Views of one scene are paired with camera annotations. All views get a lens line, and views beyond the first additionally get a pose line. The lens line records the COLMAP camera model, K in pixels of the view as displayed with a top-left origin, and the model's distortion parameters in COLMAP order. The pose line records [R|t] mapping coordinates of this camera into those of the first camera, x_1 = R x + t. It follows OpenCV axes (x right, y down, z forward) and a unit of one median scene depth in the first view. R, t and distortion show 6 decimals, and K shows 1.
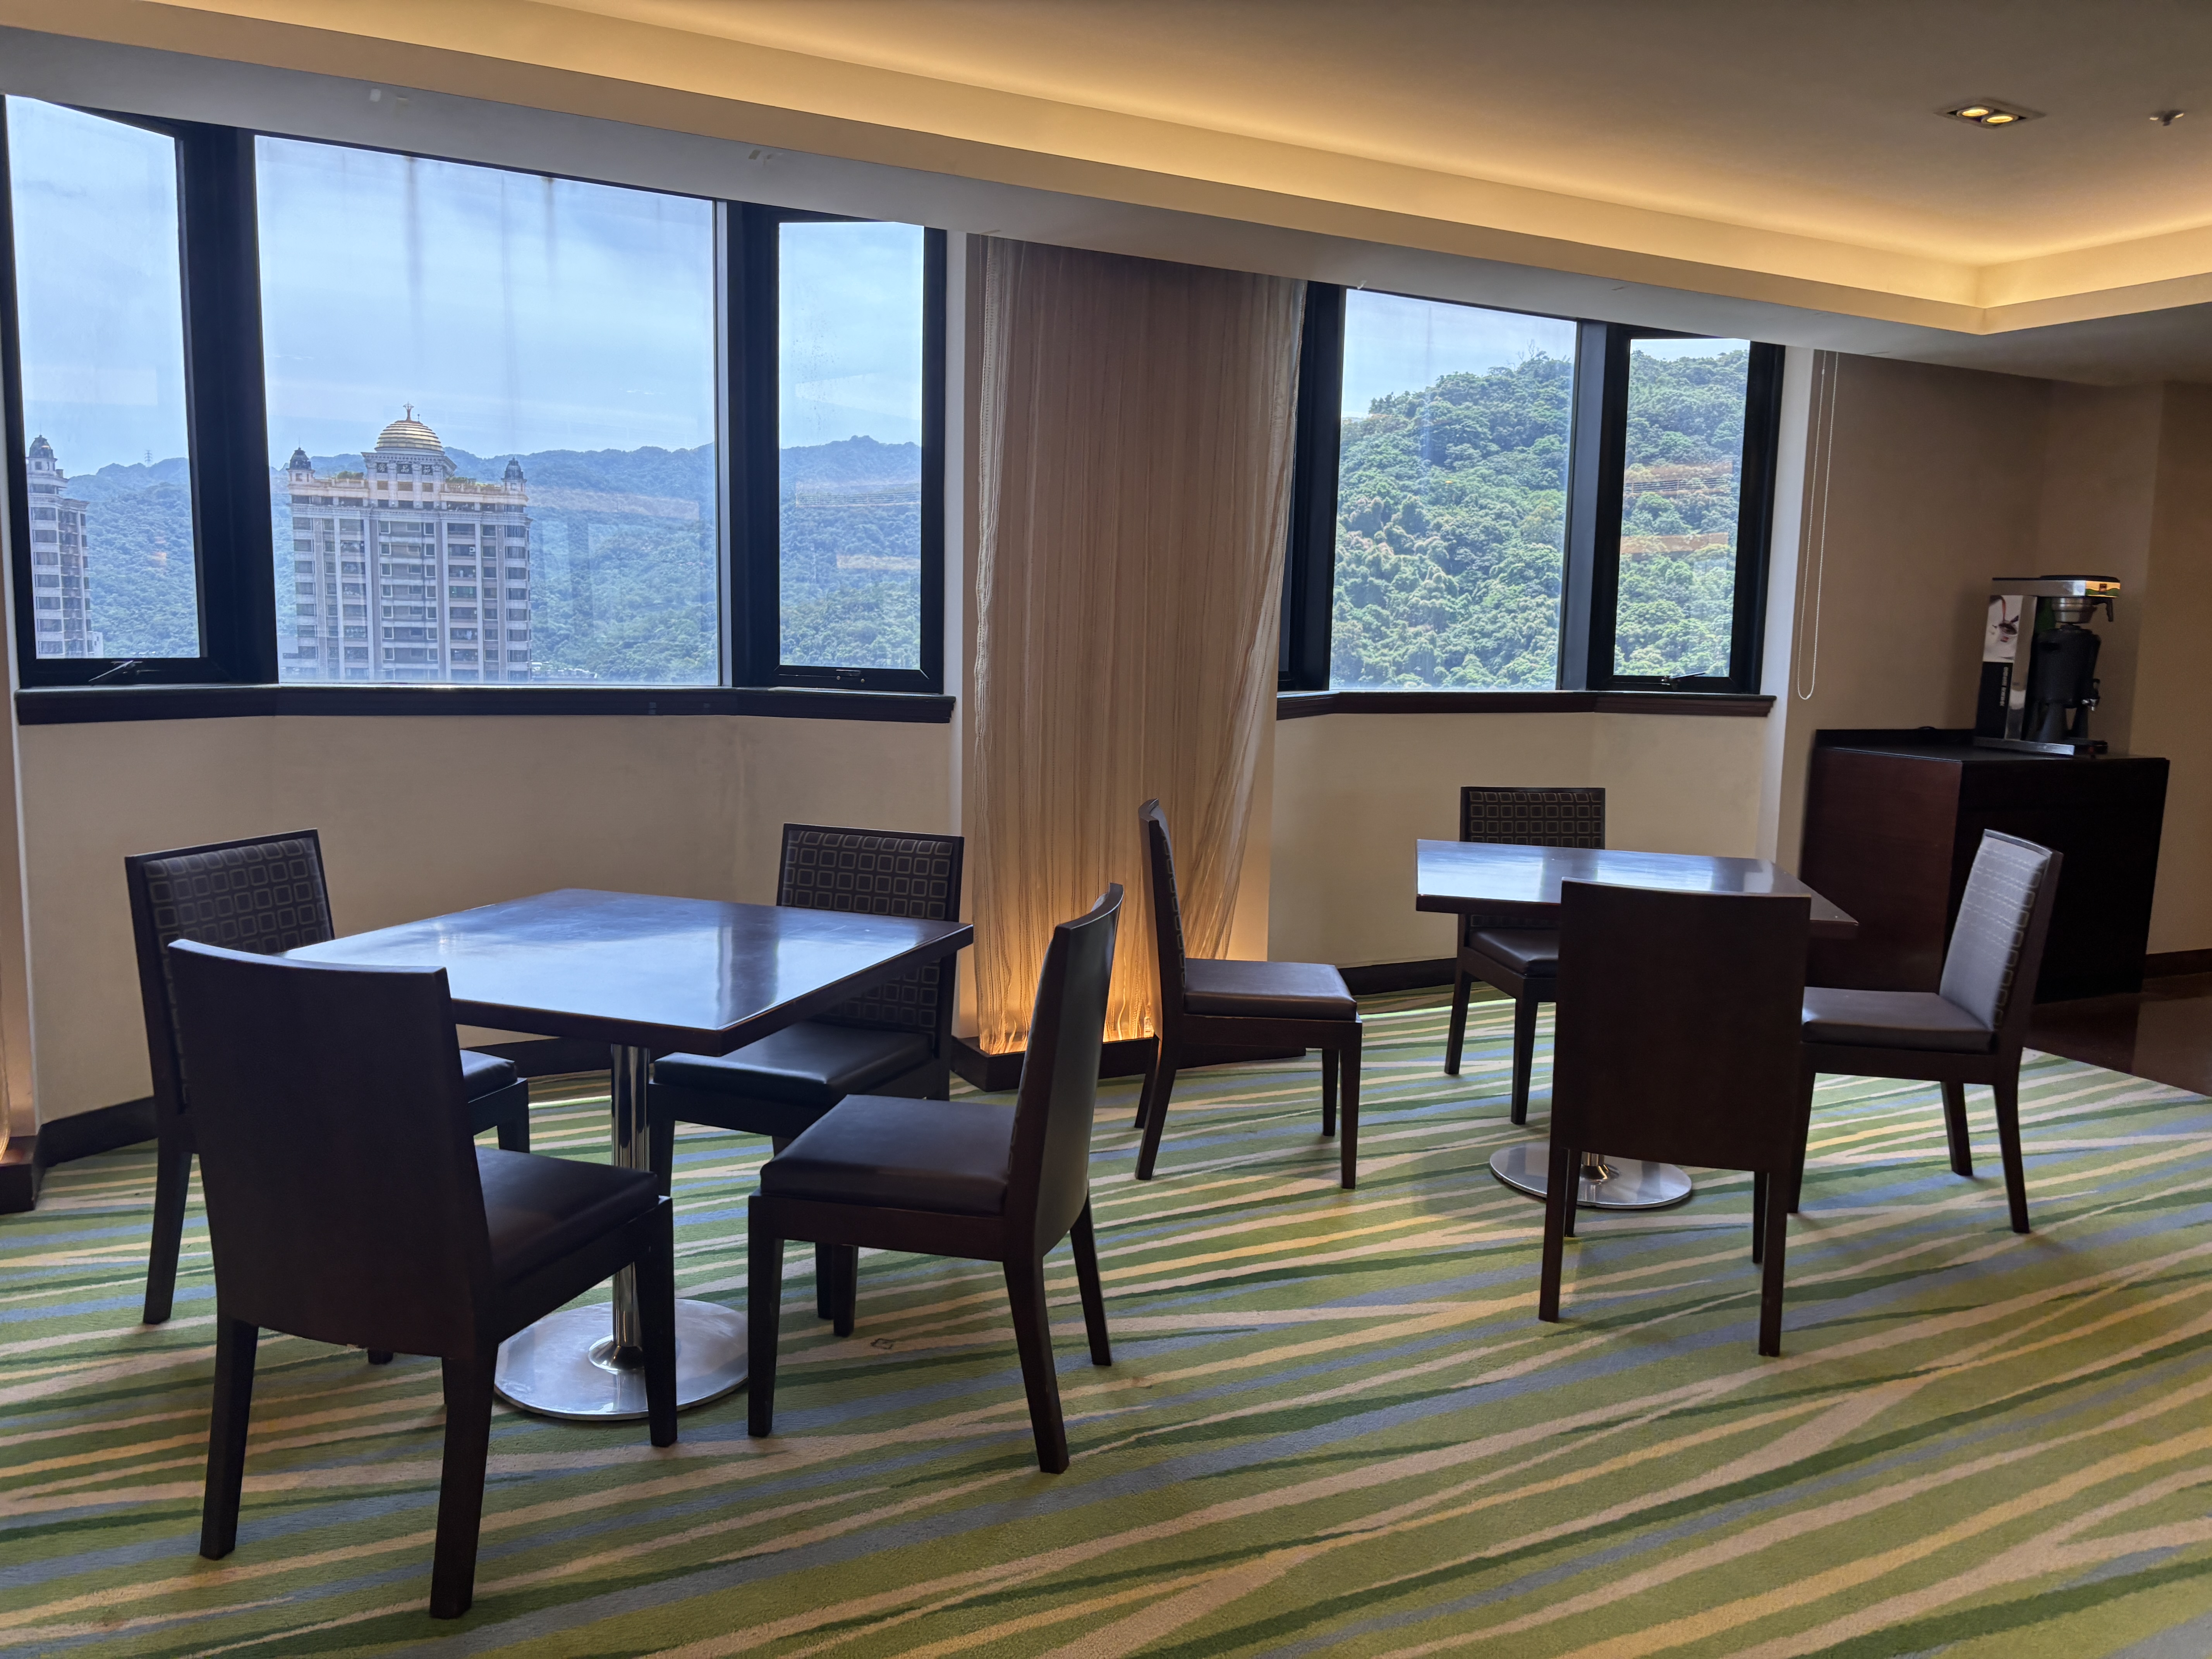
lens RADIAL K [[1665.8, 0, 1103.0], [0, 1665.8, 836.4], [0, 0, 1]] dist [0.025917, -0.022047]
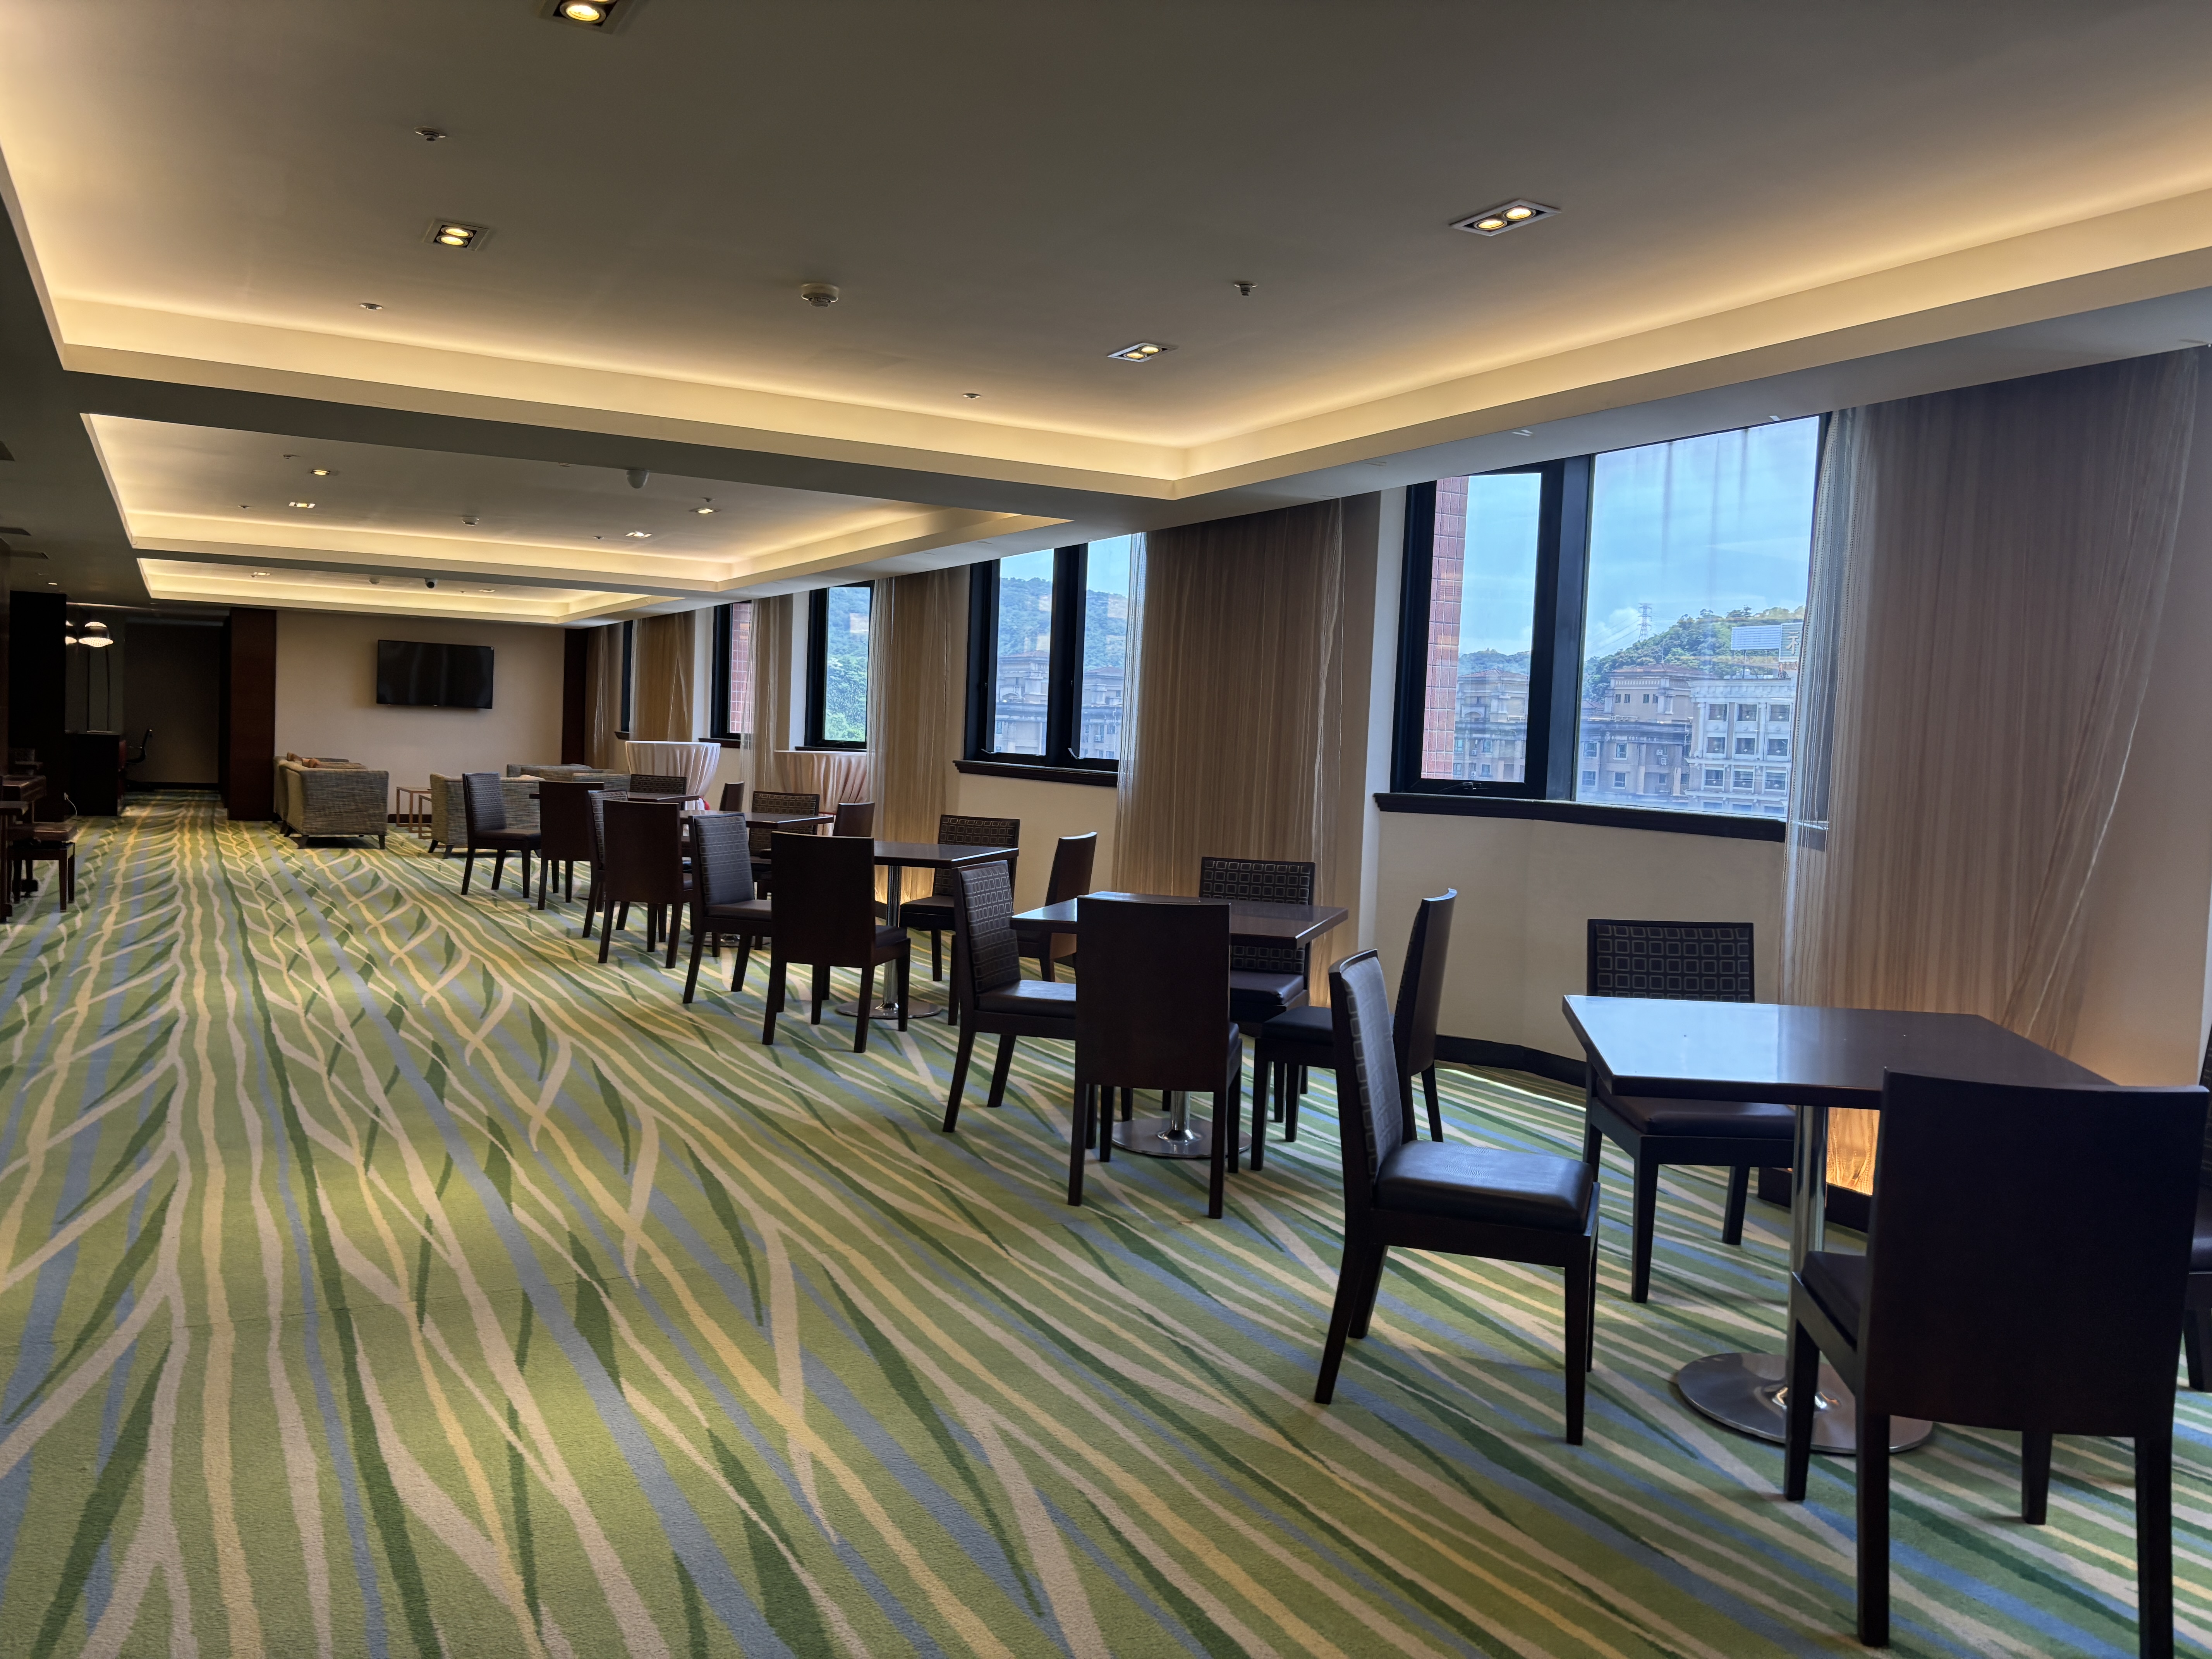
lens RADIAL K [[1665.8, 0, 1107.1], [0, 1665.8, 817.5], [0, 0, 1]] dist [0.025917, -0.022047]
pose [[0.024640, 0.030197, -0.999240, 1.425718], [-0.160588, 0.986683, 0.025858, -0.066554], [0.986714, 0.159829, 0.029162, 0.751919]]
